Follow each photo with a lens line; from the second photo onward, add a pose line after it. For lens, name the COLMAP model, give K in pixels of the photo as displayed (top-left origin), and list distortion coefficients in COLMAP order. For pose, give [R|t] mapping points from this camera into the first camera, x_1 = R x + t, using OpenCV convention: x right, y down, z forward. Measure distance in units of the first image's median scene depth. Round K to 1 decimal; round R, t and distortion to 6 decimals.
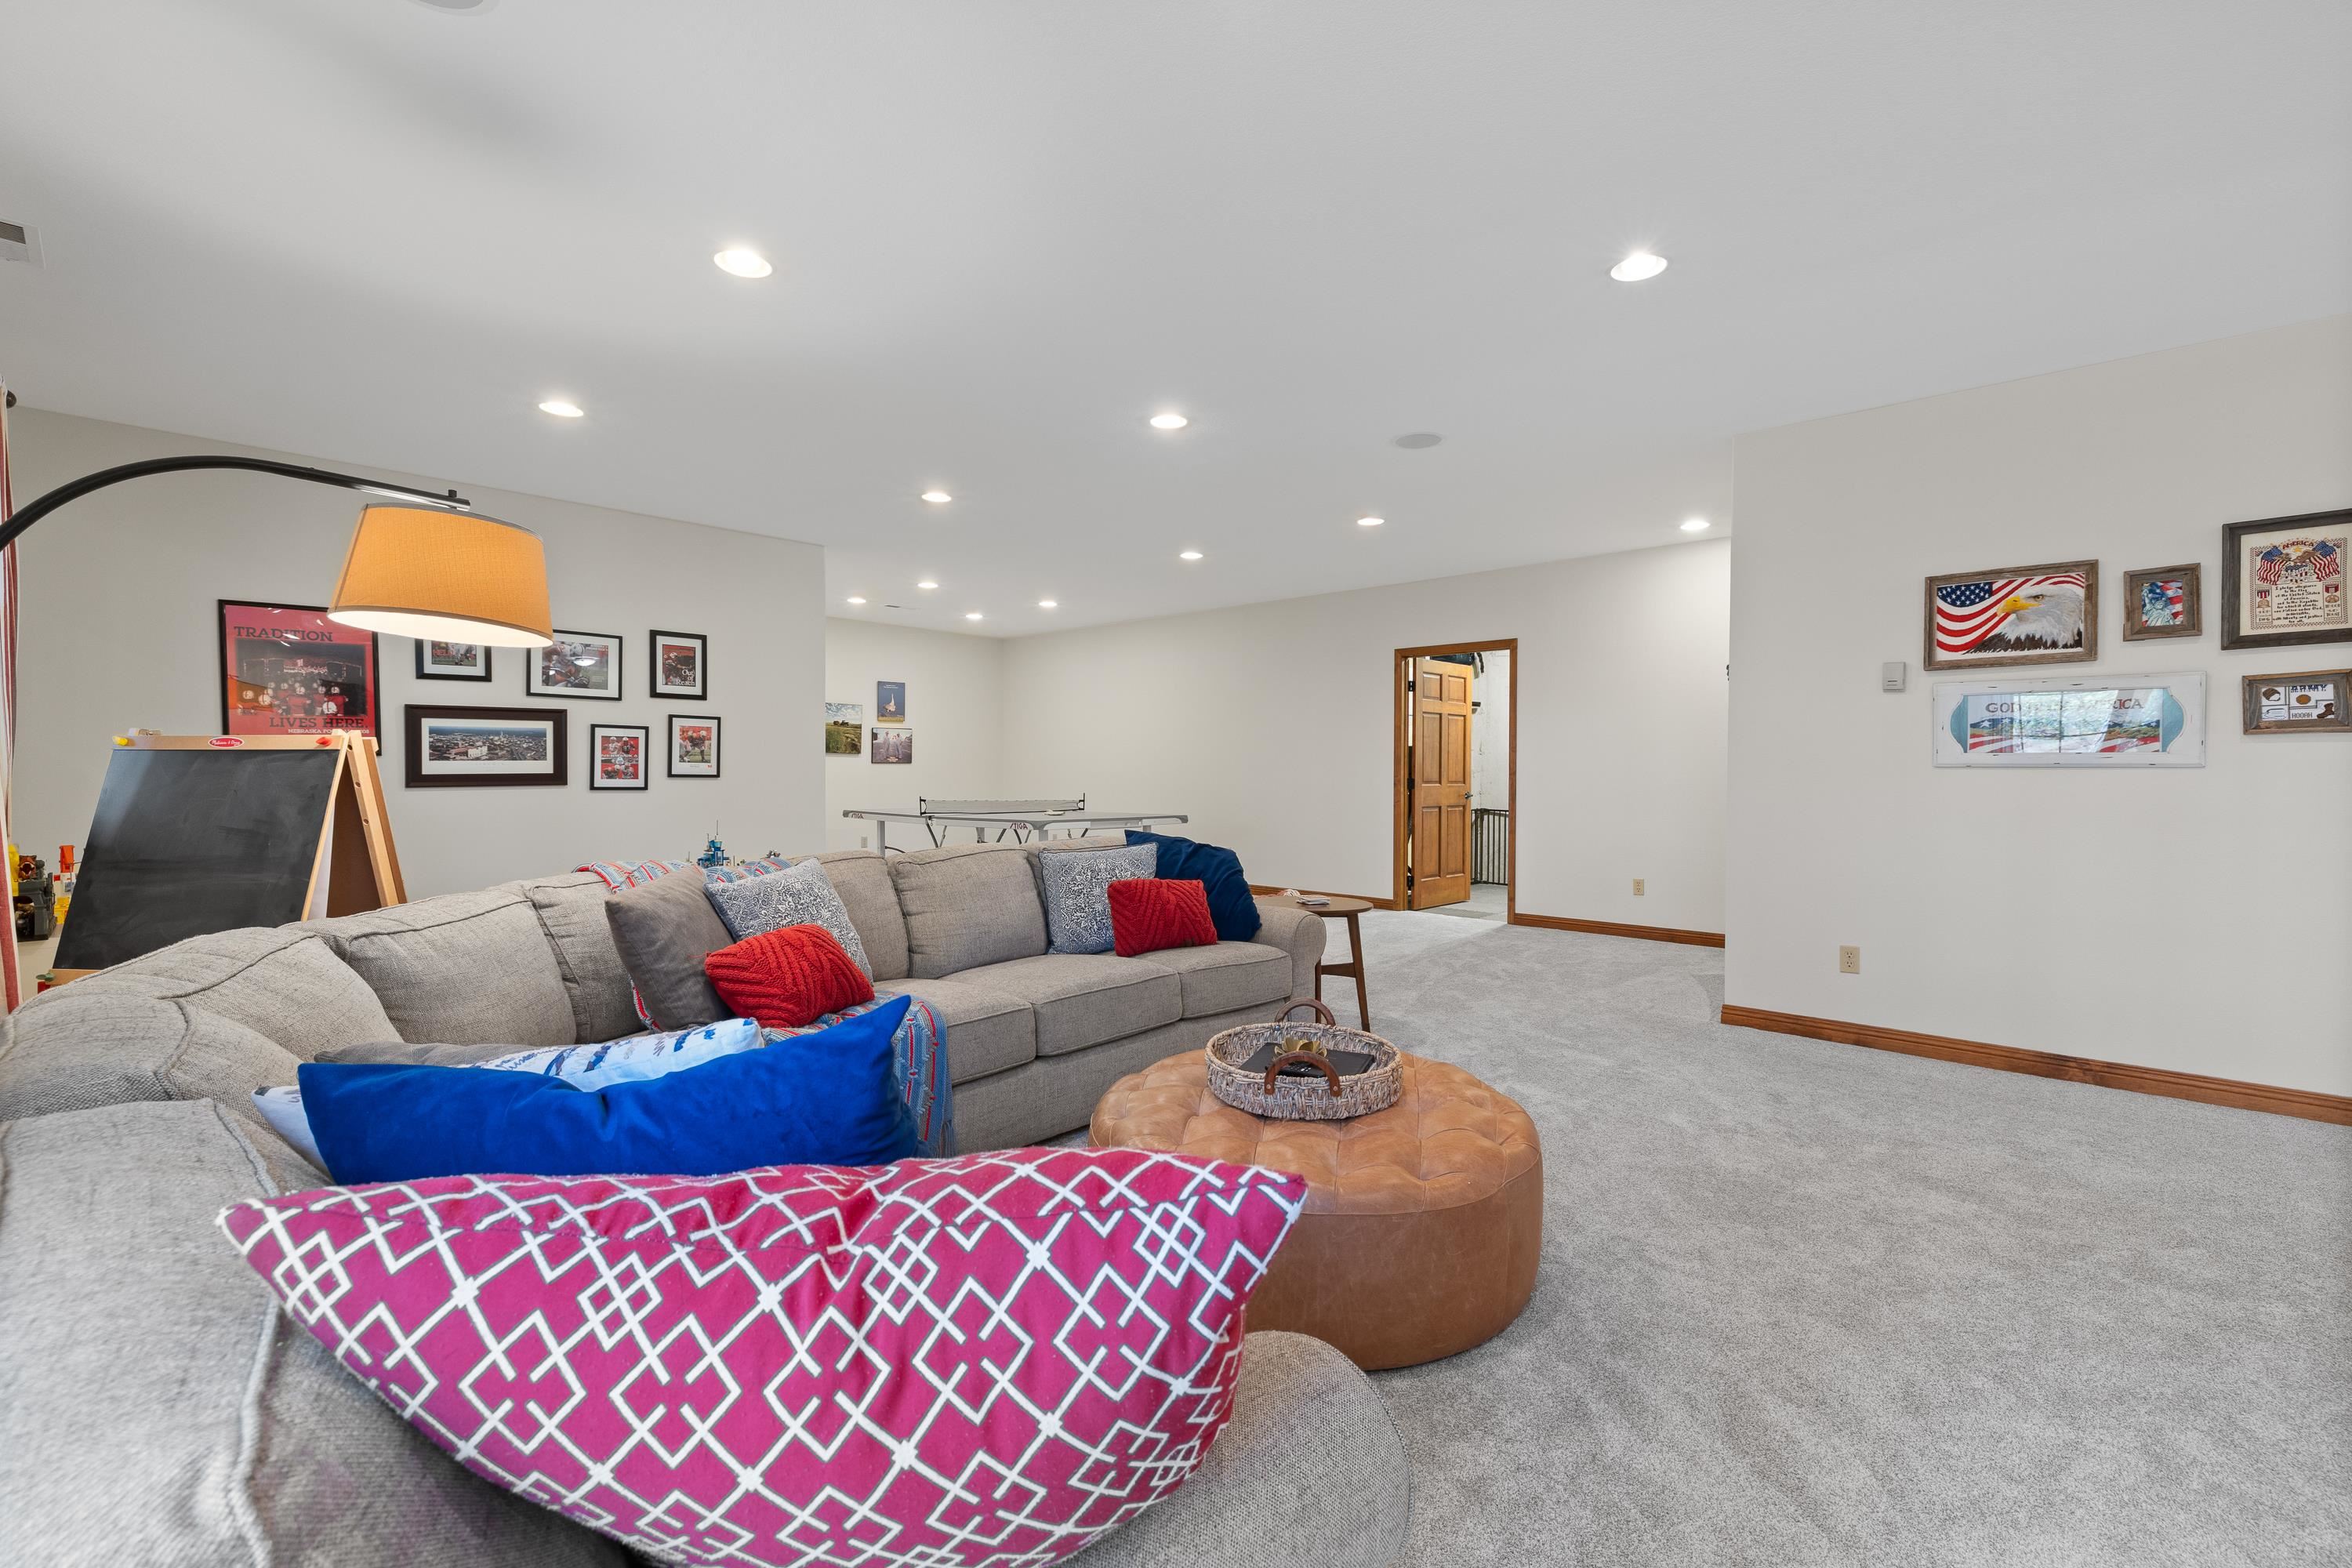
lens RADIAL K [[1013.9, 0, 1185.6], [0, 1013.9, 779.0], [0, 0, 1]] dist [-0.001705, 0.000974]
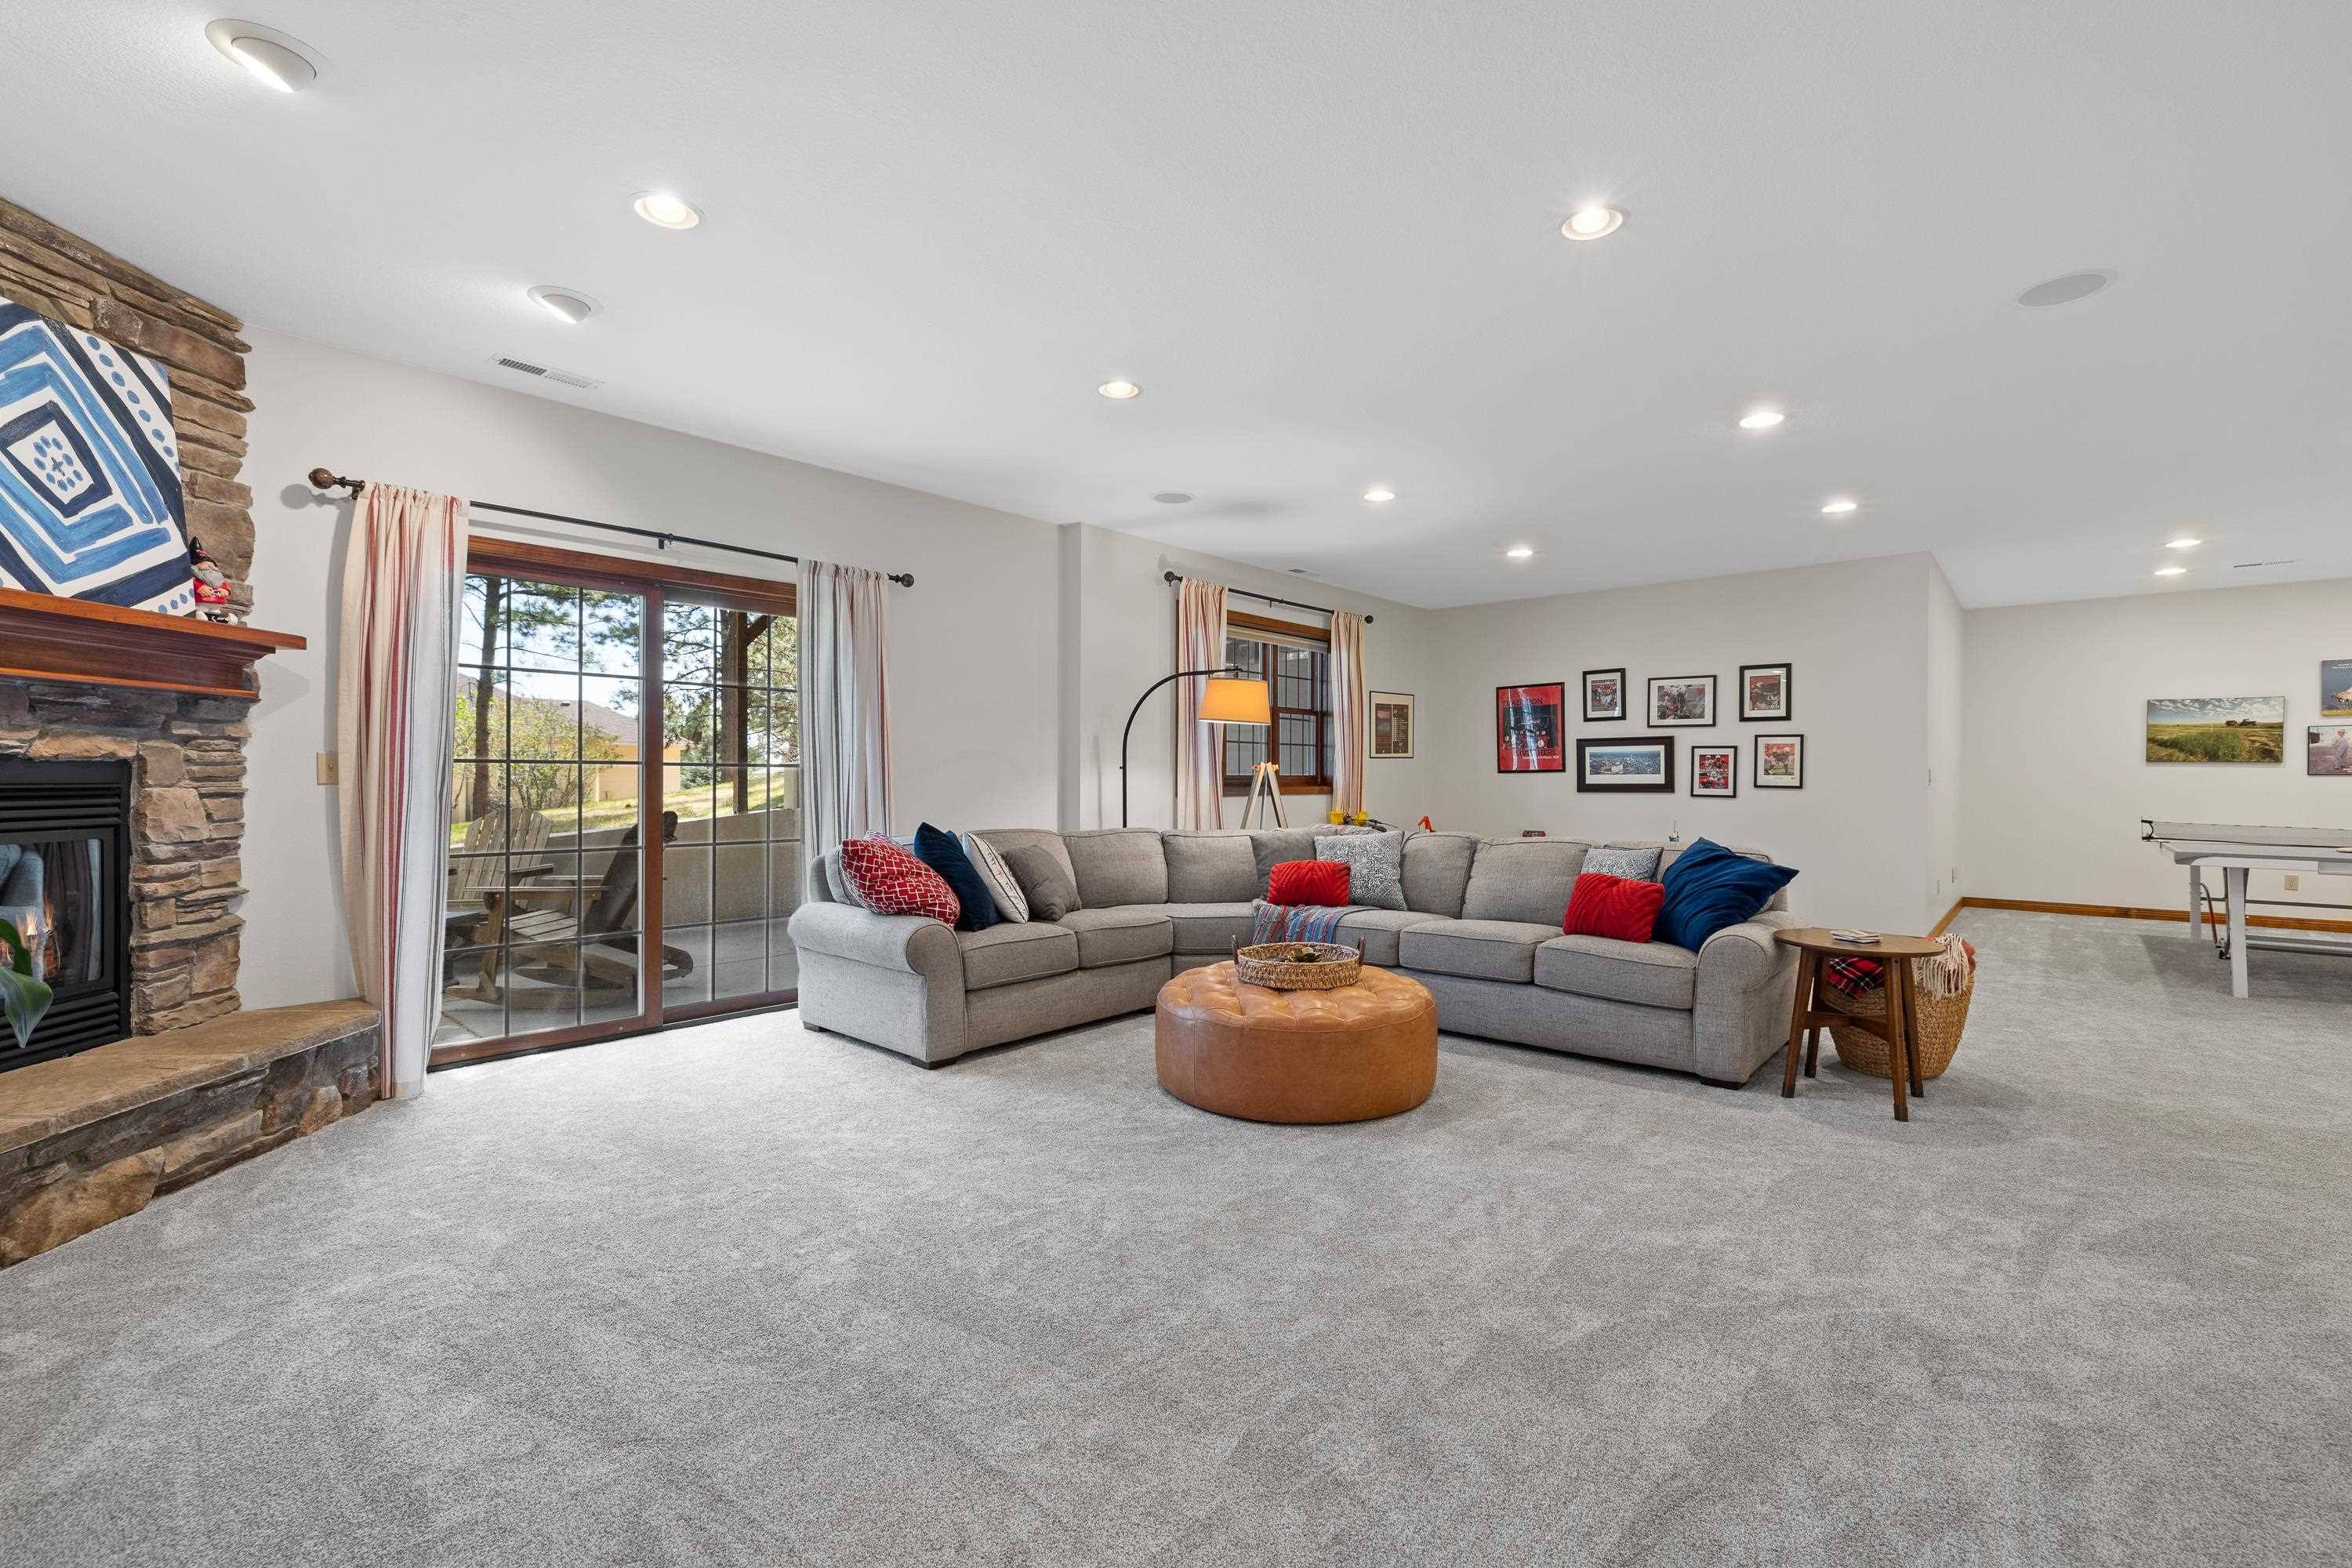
lens RADIAL K [[1013.9, 0, 1187.6], [0, 1013.9, 781.3], [0, 0, 1]] dist [-0.001705, 0.000974]
pose [[0.041012, 0.000810, -0.999158, 0.662028], [-0.013932, 0.999903, 0.000238, -0.000241], [0.999062, 0.013910, 0.041020, 0.293231]]
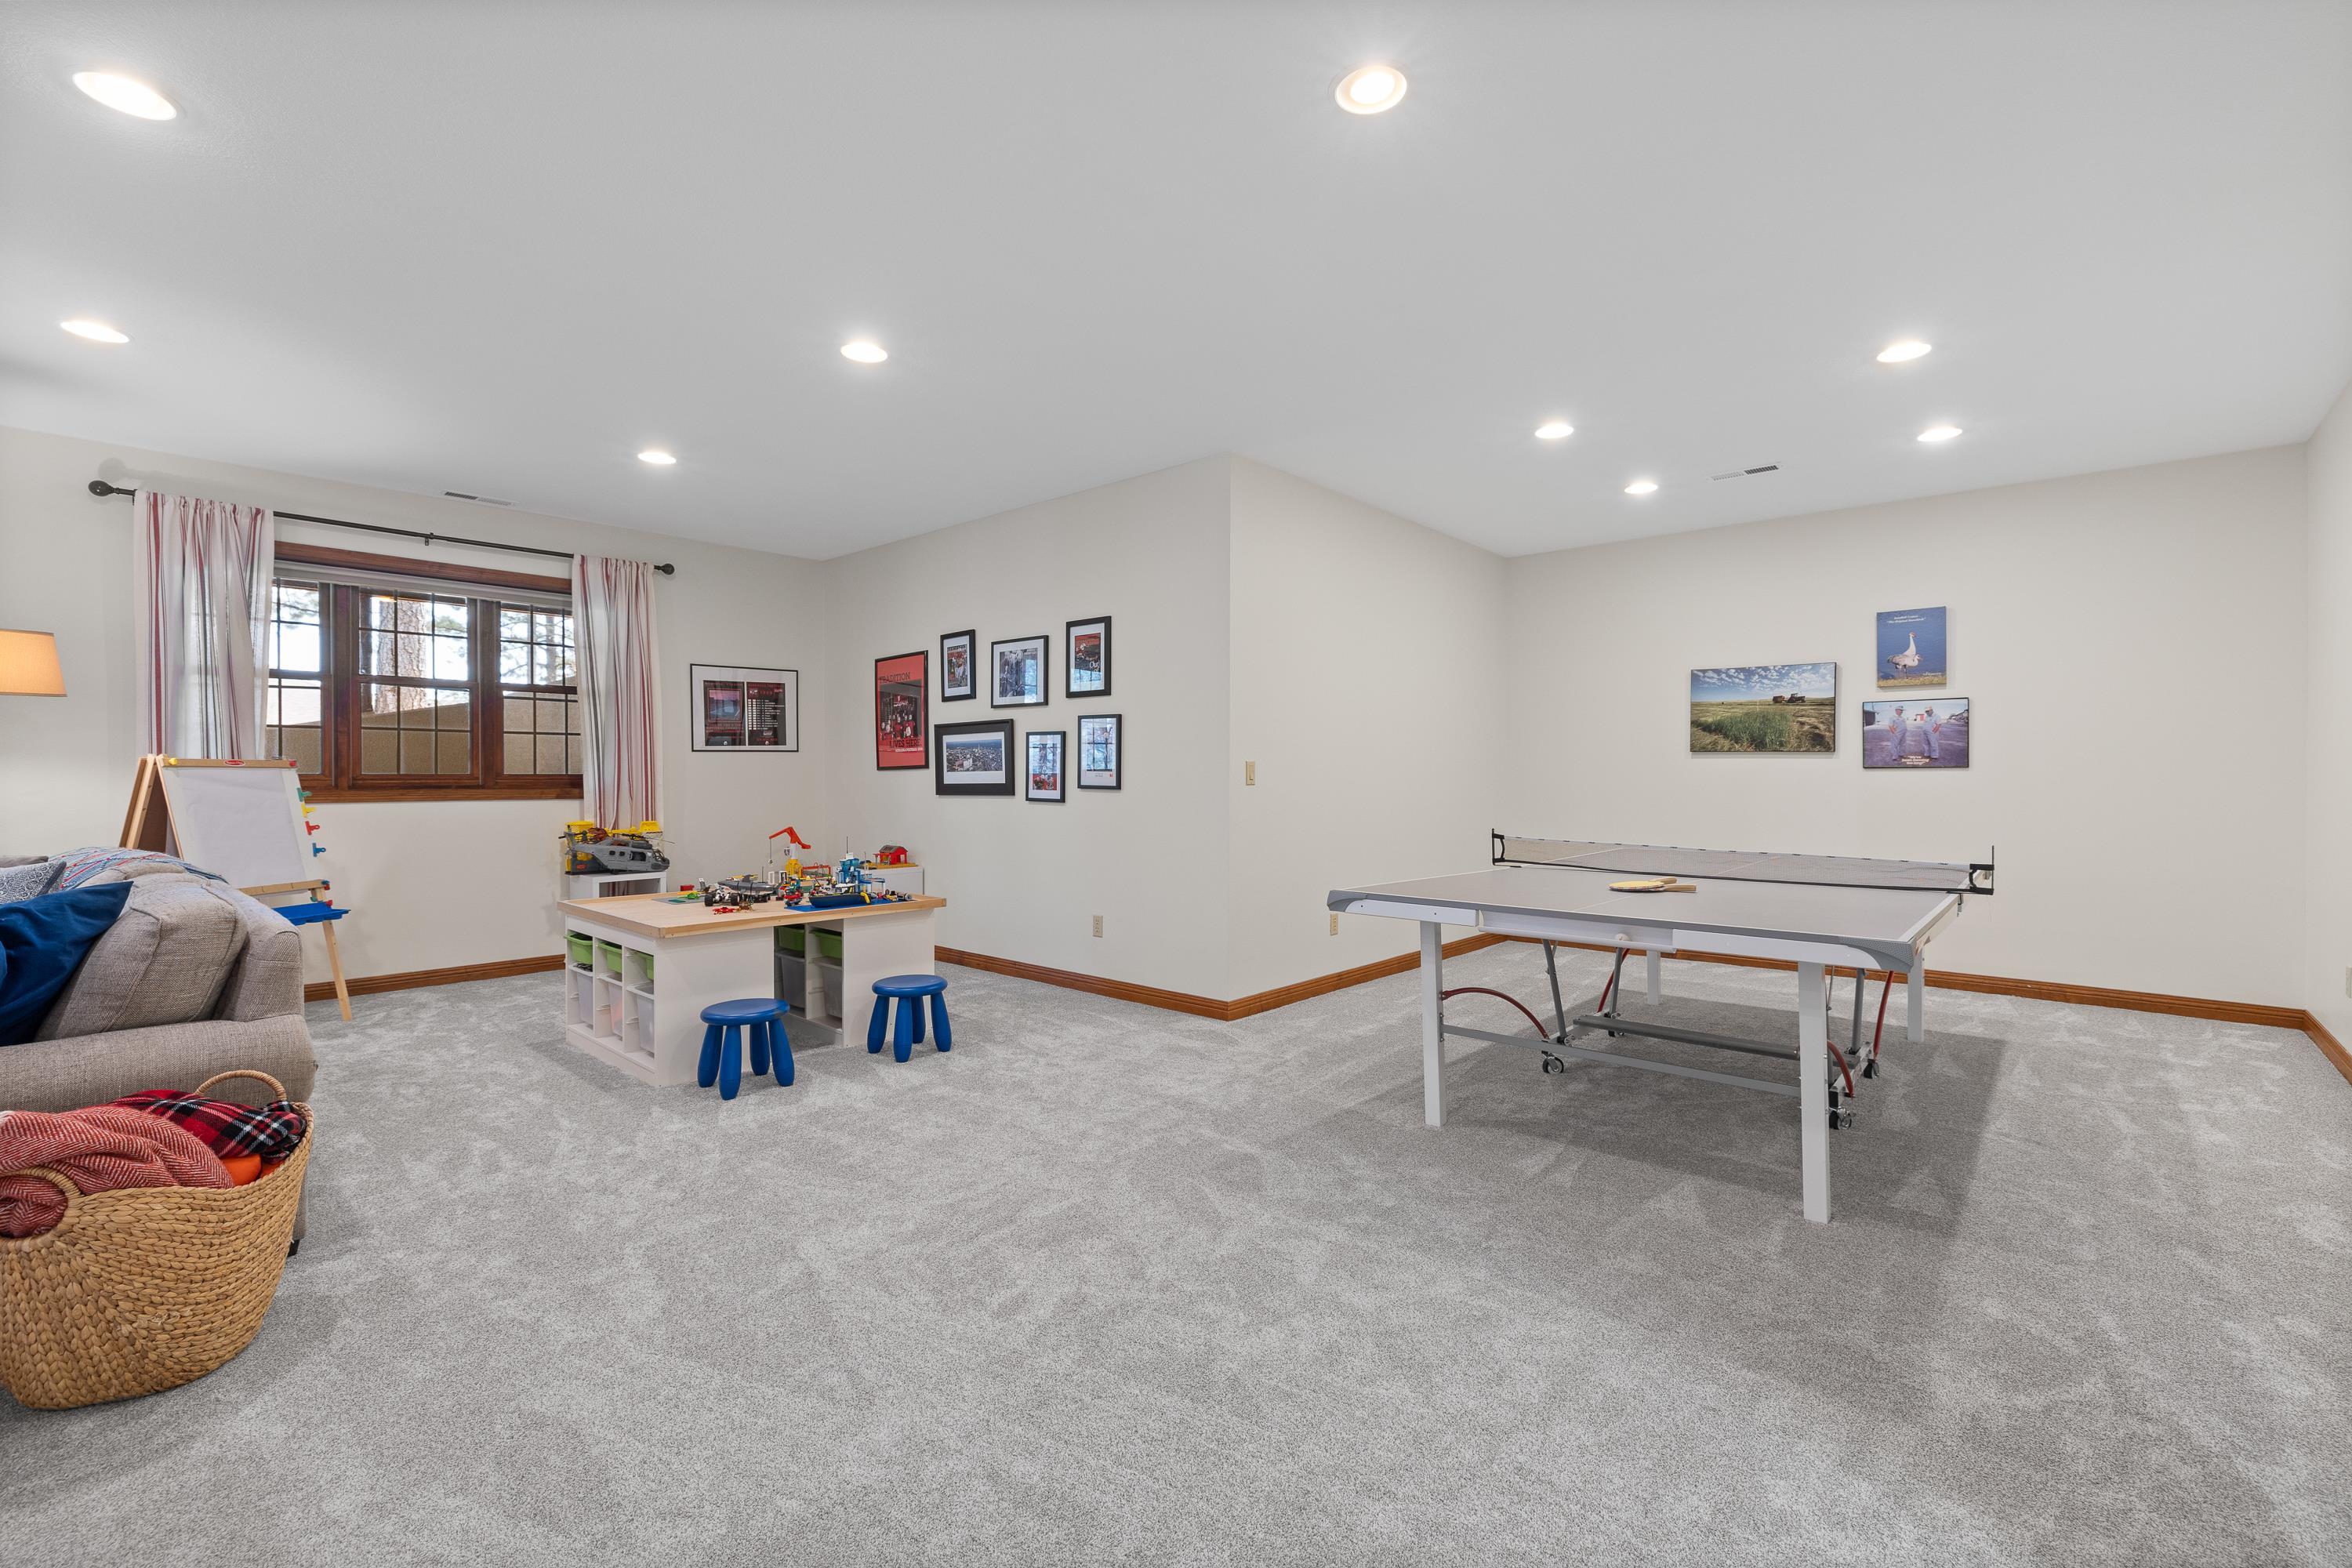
lens RADIAL K [[1013.9, 0, 1172.7], [0, 1013.9, 775.3], [0, 0, 1]] dist [-0.001705, 0.000974]
pose [[0.036717, -0.009226, -0.999283, 0.364060], [-0.010323, 0.999901, -0.009611, -0.005406], [0.999272, 0.010669, 0.036618, 1.068613]]
